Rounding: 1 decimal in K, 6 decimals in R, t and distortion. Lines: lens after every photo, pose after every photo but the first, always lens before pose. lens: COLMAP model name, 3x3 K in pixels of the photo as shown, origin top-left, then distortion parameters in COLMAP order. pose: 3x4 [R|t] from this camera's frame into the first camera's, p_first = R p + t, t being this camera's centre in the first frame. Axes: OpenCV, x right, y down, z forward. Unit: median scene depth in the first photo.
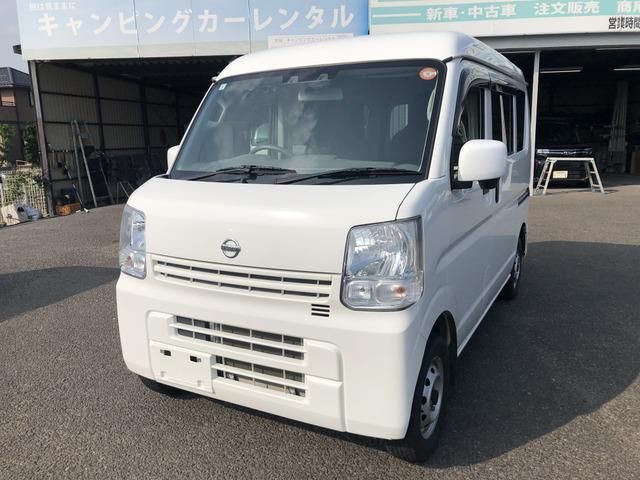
lens RADIAL K [[487.6, 0, 318.0], [0, 487.6, 229.7], [0, 0, 1]] dist [-0.035670, -0.000159]
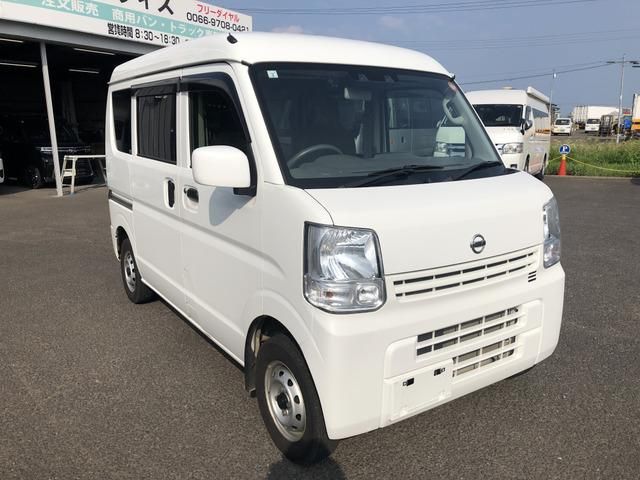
lens RADIAL K [[487.6, 0, 318.0], [0, 487.6, 229.7], [0, 0, 1]] dist [-0.035670, -0.000159]
pose [[0.507674, -0.139437, 0.850191, -0.132208], [0.134685, 0.987528, 0.081537, -0.013316], [-0.850957, 0.073113, 0.520122, 0.080041]]
